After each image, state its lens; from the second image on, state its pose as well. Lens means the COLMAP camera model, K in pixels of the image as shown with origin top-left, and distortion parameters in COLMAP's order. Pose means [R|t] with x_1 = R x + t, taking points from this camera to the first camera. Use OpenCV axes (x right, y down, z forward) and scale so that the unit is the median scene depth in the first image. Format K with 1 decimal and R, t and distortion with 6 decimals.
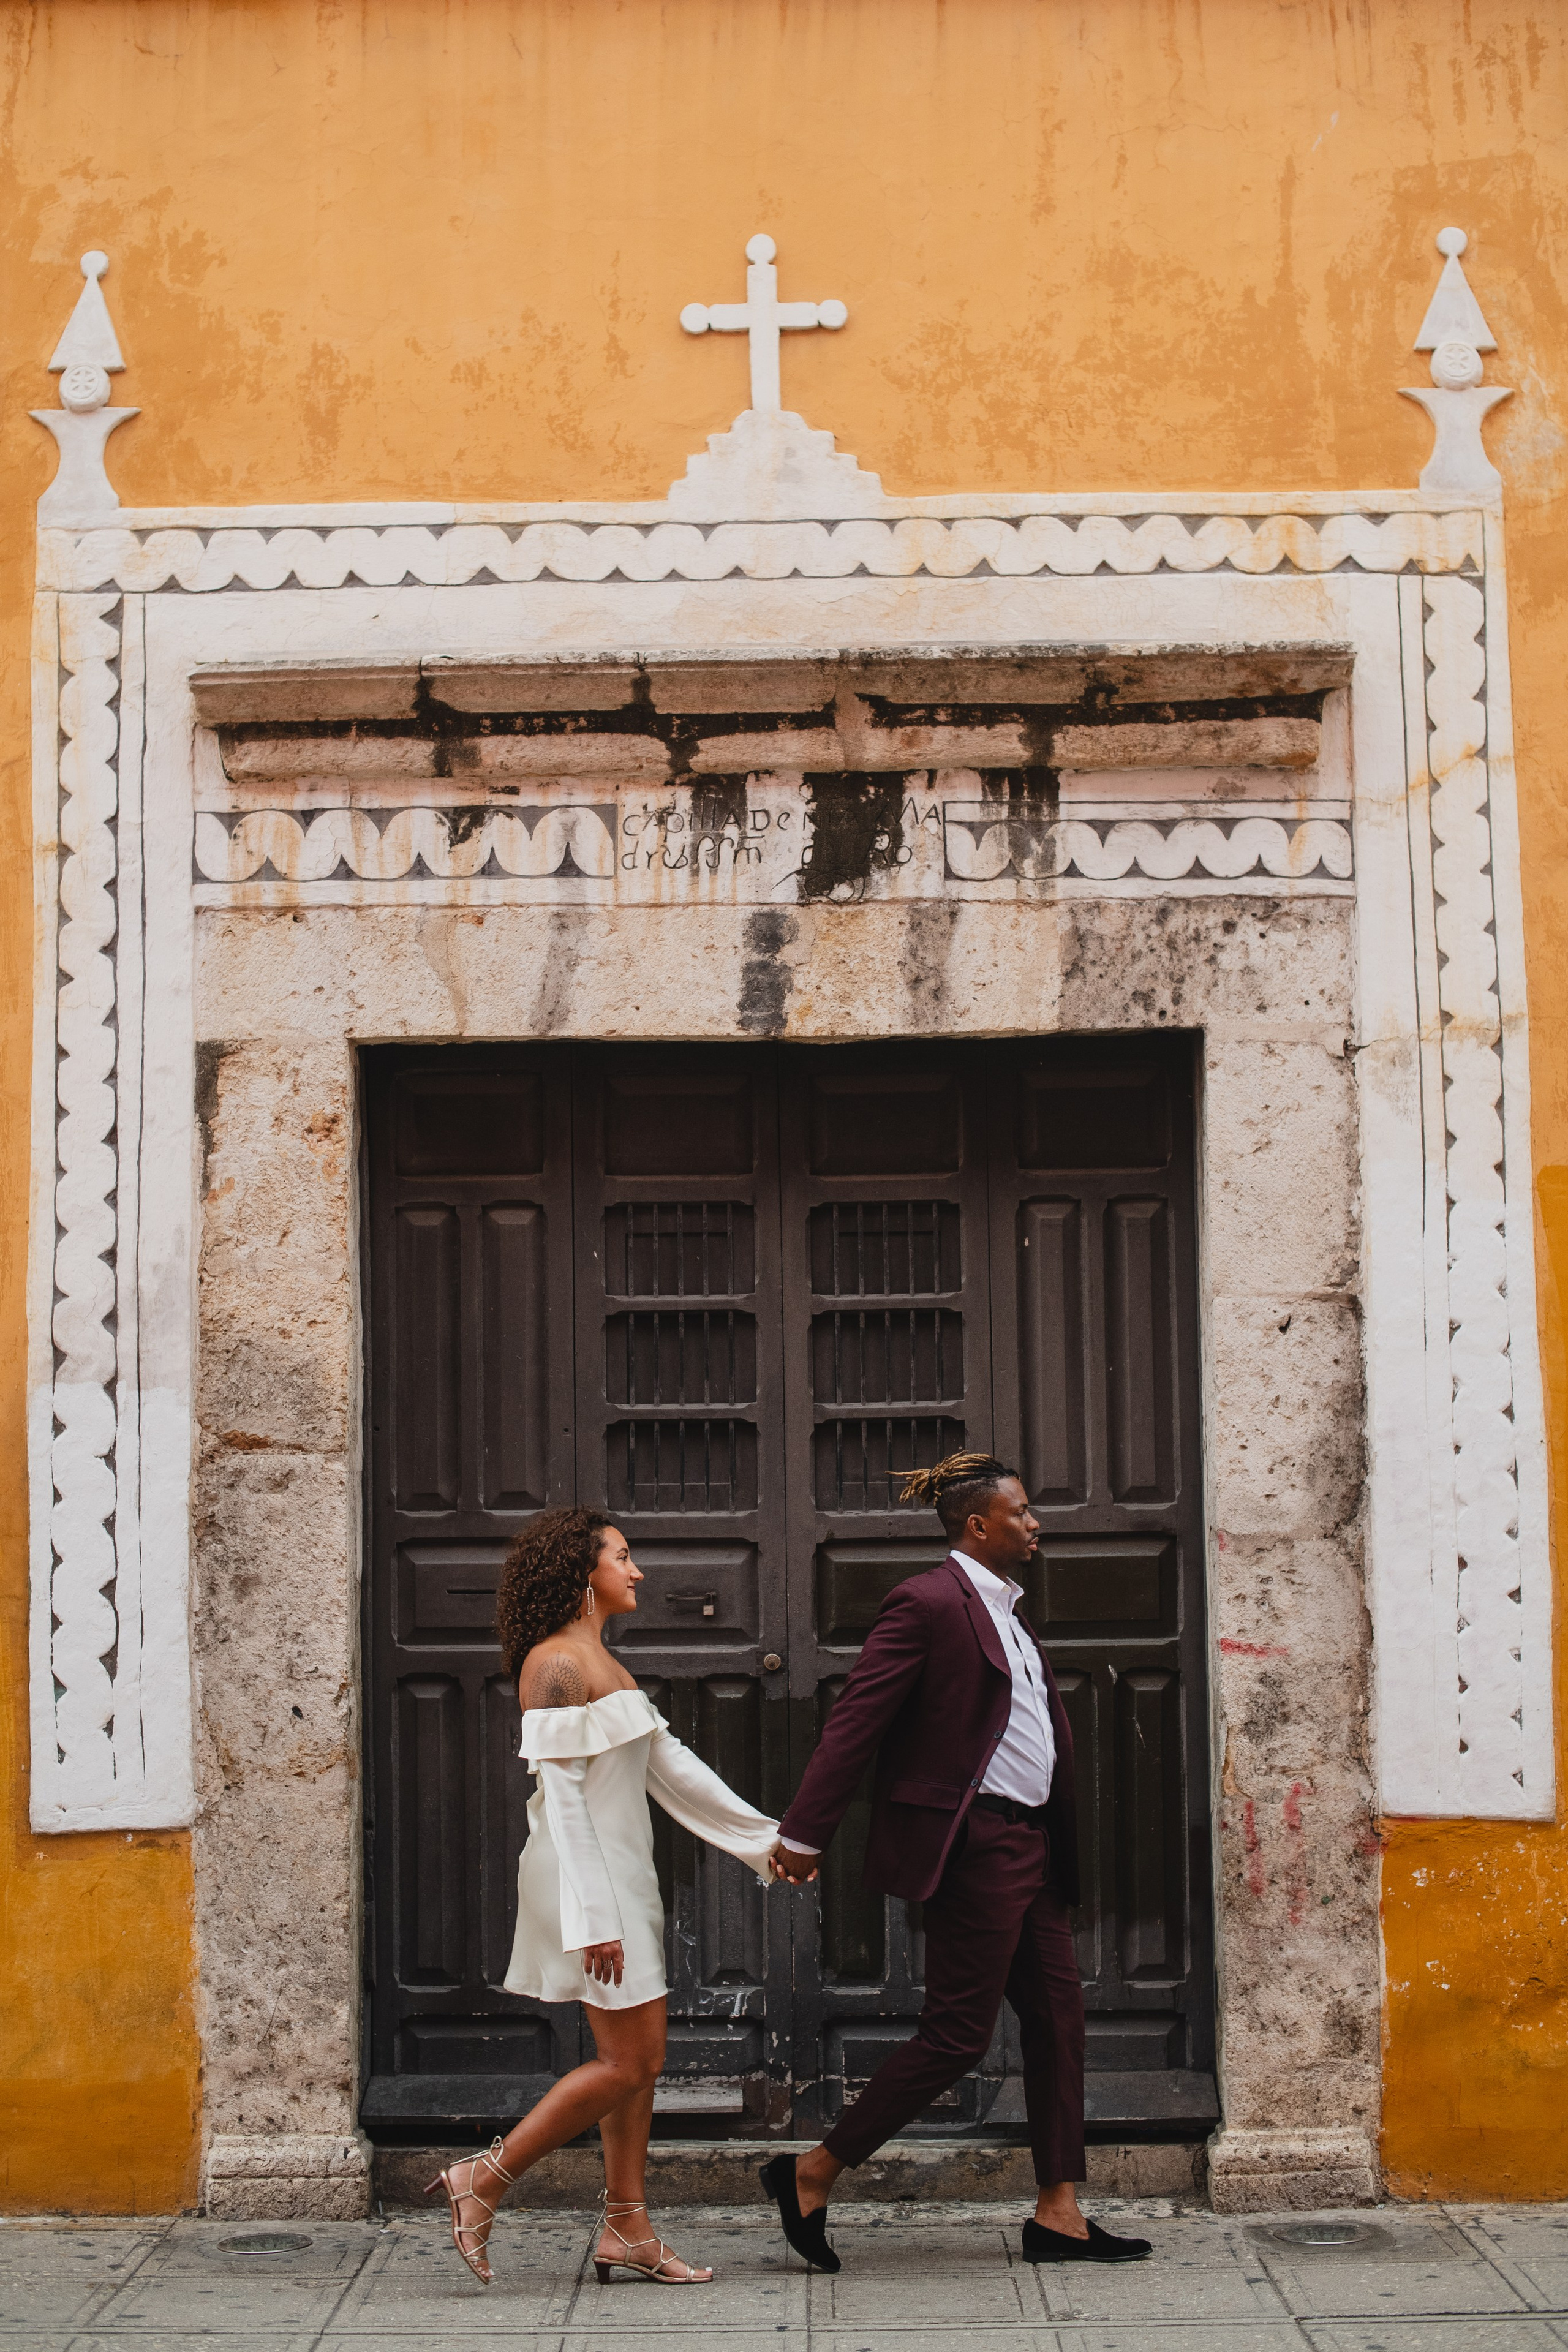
lens RADIAL K [[3410.0, 0, 797.9], [0, 3410.0, 1194.7], [0, 0, 1]] dist [-0.119406, 0.000000]
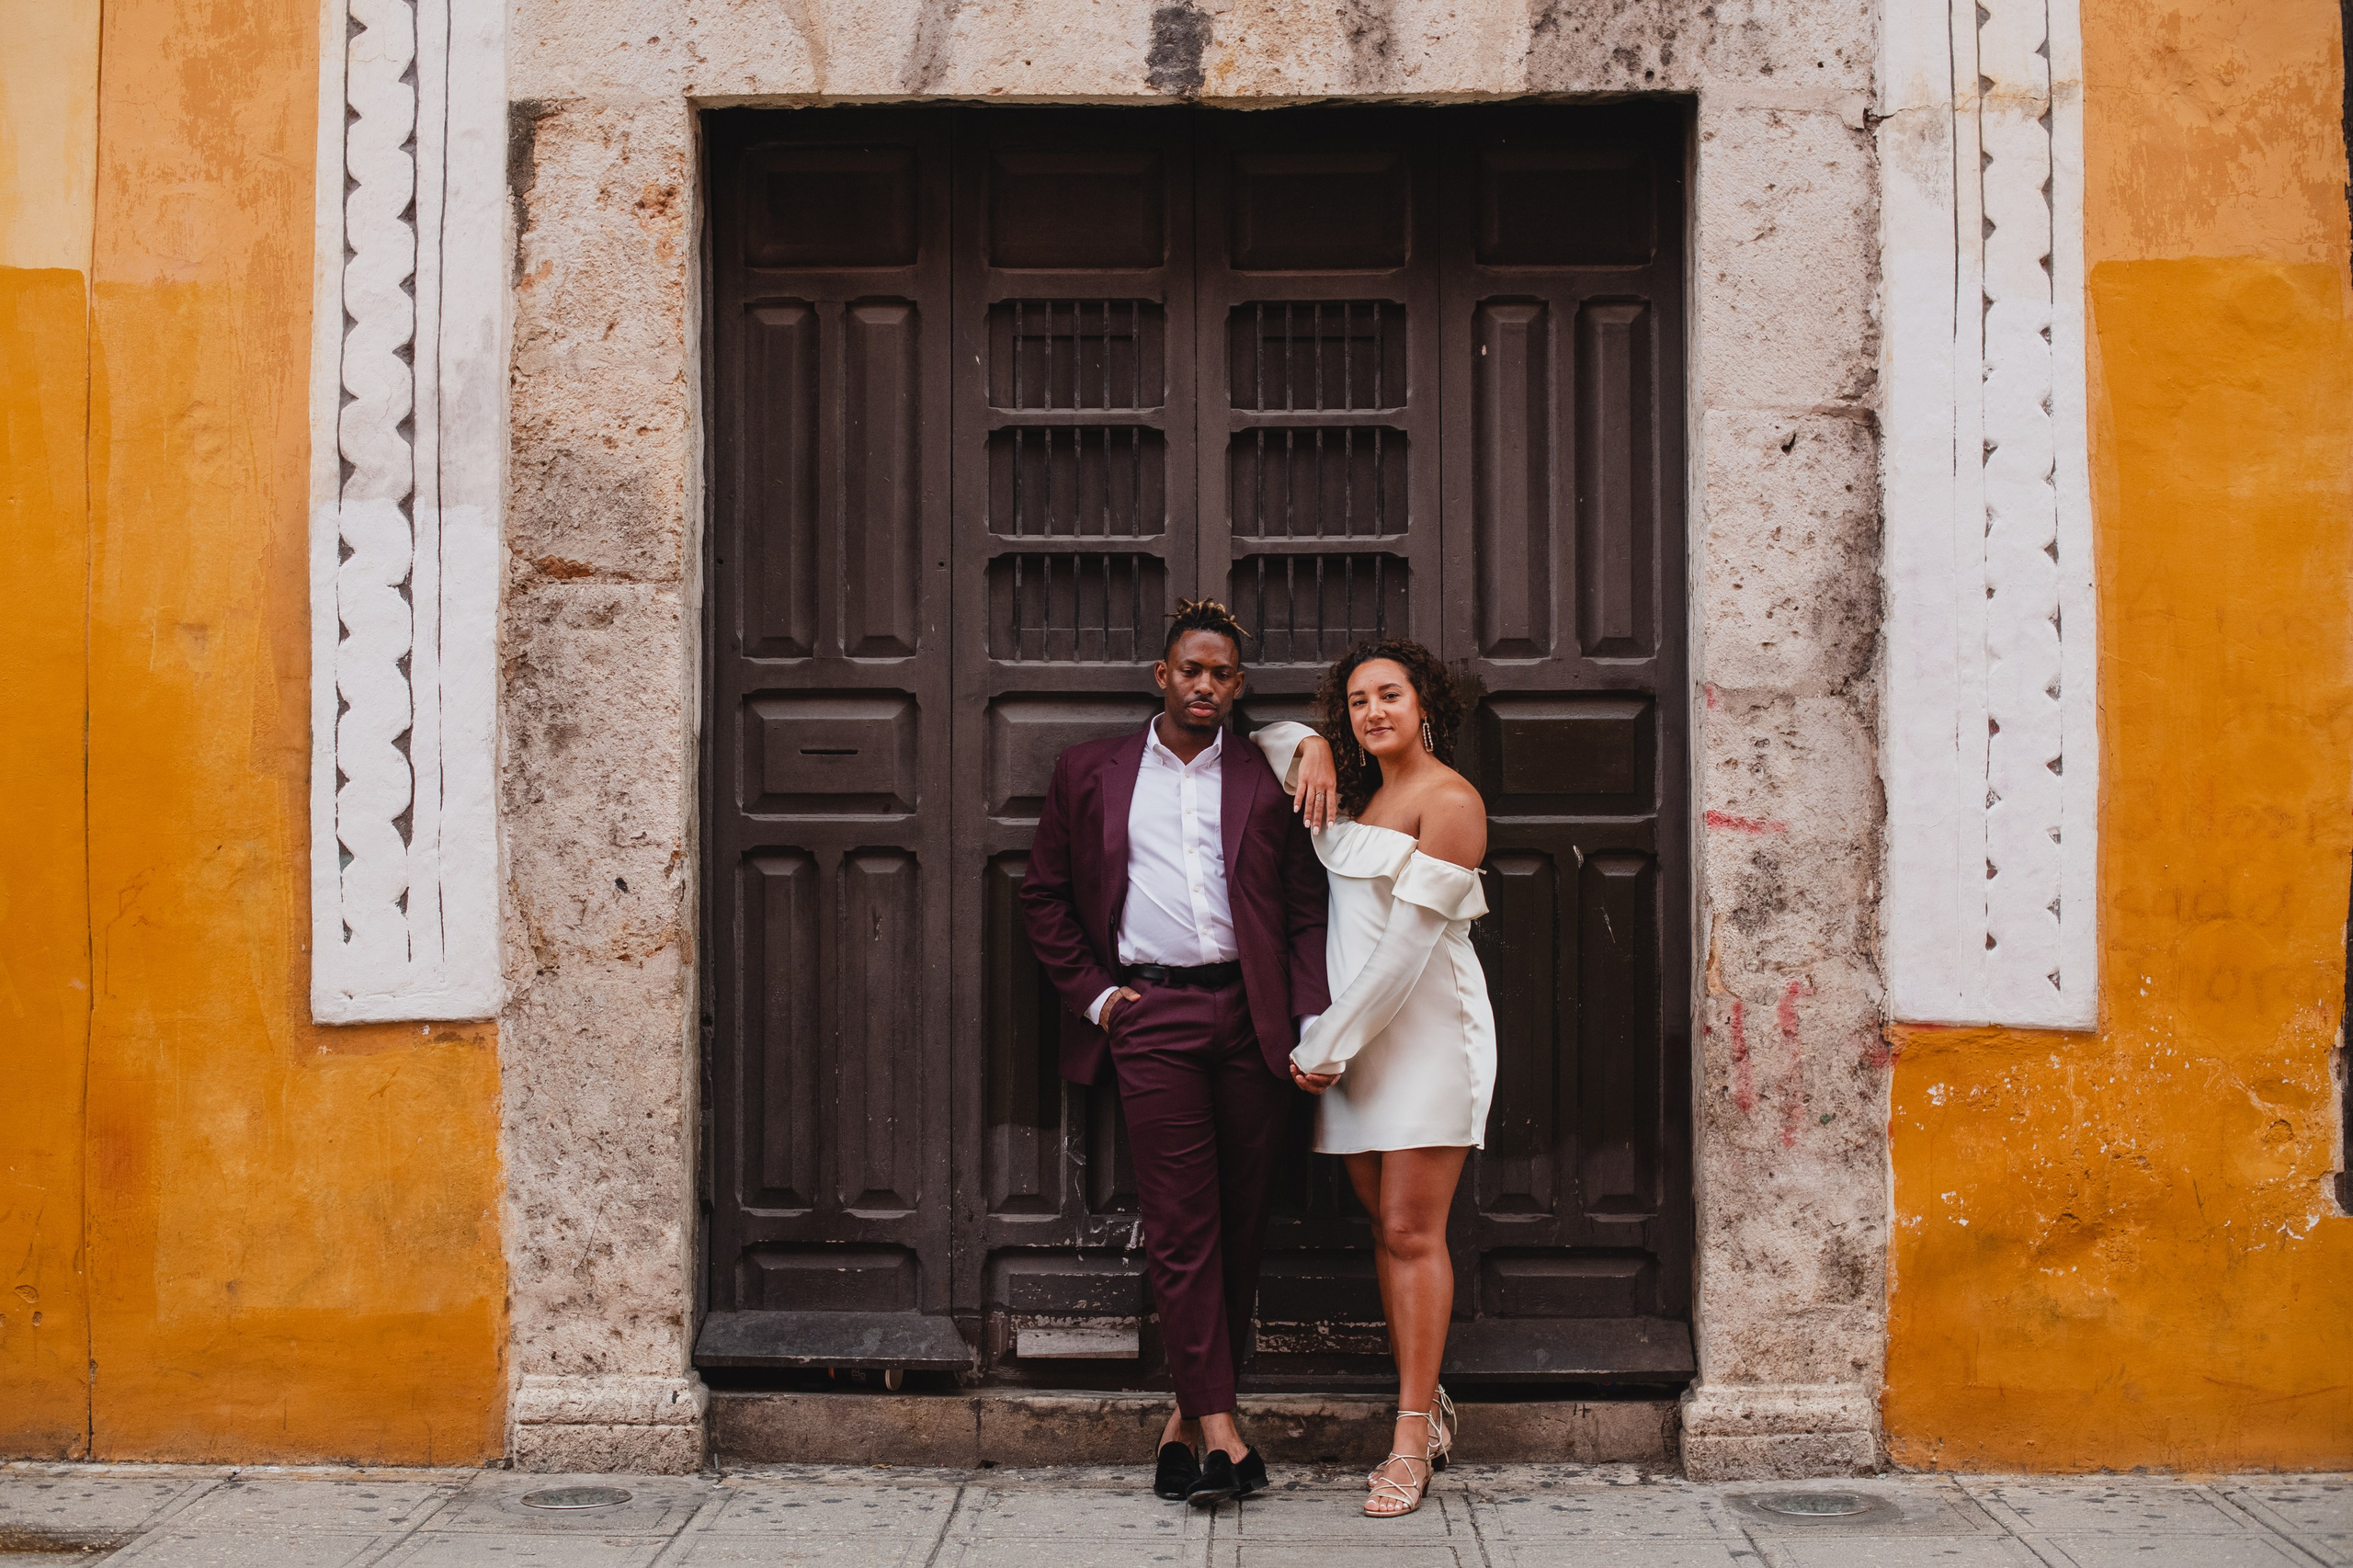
lens RADIAL K [[3411.4, 0, 1168.0], [0, 3411.4, 786.3], [0, 0, 1]] dist [-0.119406, 0.000000]
pose [[0.999776, 0.011863, -0.017545, 0.004574], [-0.010482, 0.996993, 0.076784, 0.059572], [0.018404, -0.076583, 0.996893, 0.148003]]
